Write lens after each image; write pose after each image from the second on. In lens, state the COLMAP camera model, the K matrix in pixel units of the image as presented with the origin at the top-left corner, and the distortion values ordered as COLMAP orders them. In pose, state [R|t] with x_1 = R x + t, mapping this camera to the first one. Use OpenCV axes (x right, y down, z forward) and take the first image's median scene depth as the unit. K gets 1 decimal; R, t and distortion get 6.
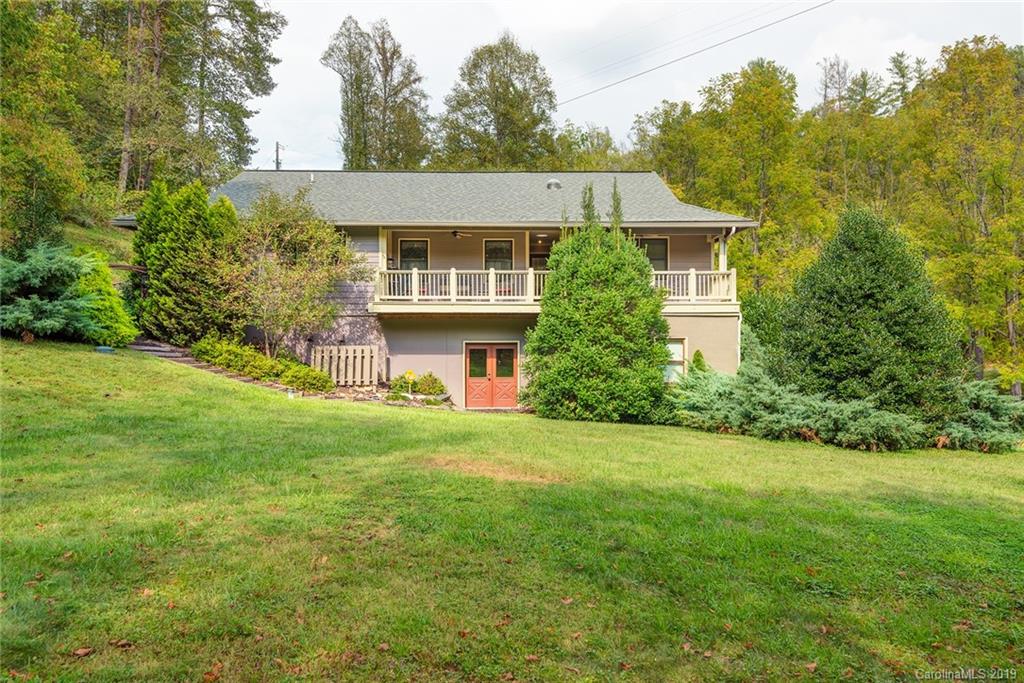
lens RADIAL K [[745.3, 0, 512.4], [0, 745.3, 342.7], [0, 0, 1]] dist [-0.007088, 0.007480]
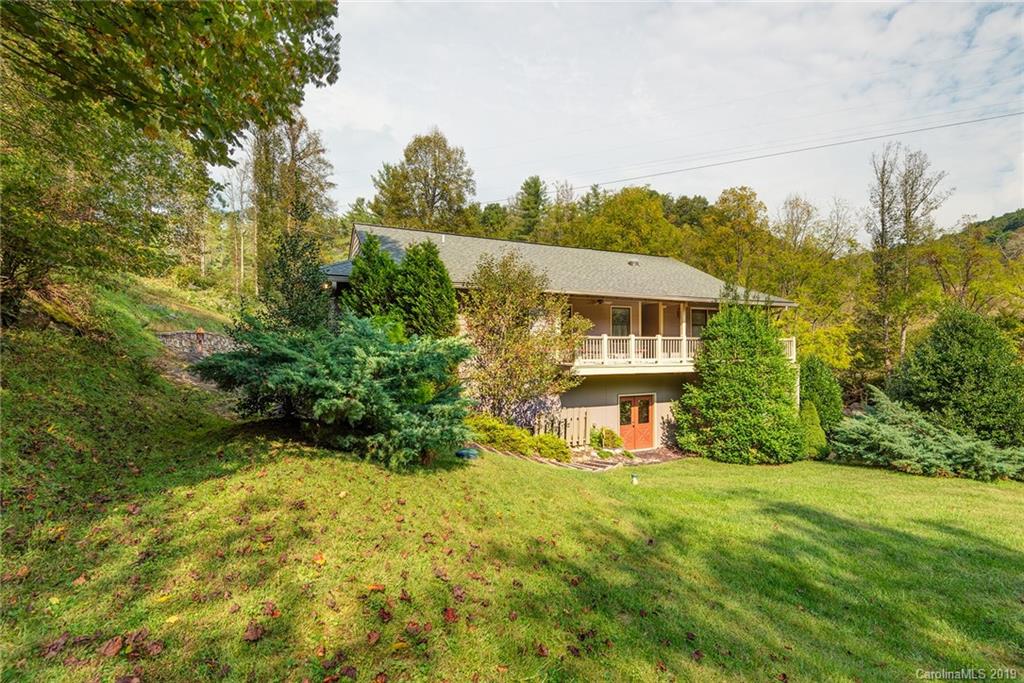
lens RADIAL K [[486.8, 0, 513.1], [0, 486.8, 344.5], [0, 0, 1]] dist [0.006491, -0.001676]
pose [[0.893444, 0.000270, 0.449175, -0.613627], [0.003568, 0.999964, -0.007699, -0.084105], [-0.449161, 0.008481, 0.893411, 0.437637]]
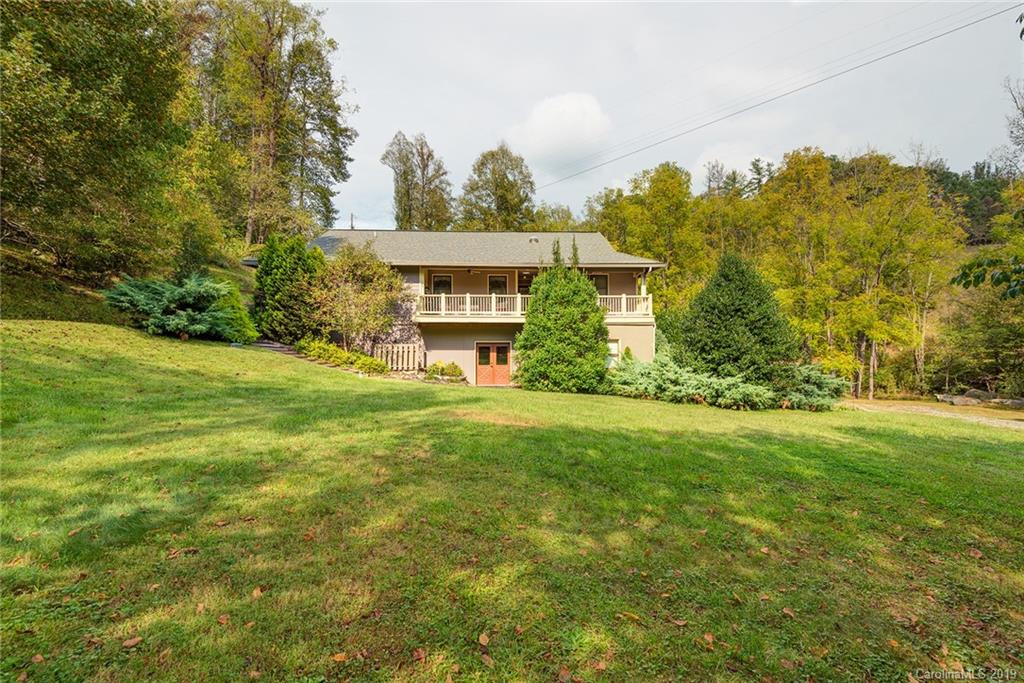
lens RADIAL K [[486.8, 0, 517.1], [0, 486.8, 343.3], [0, 0, 1]] dist [0.006491, -0.001676]
pose [[0.999762, 0.000112, 0.021800, -0.000723], [0.000074, 0.999964, -0.008505, 0.011373], [-0.021800, 0.008504, 0.999726, 0.000320]]
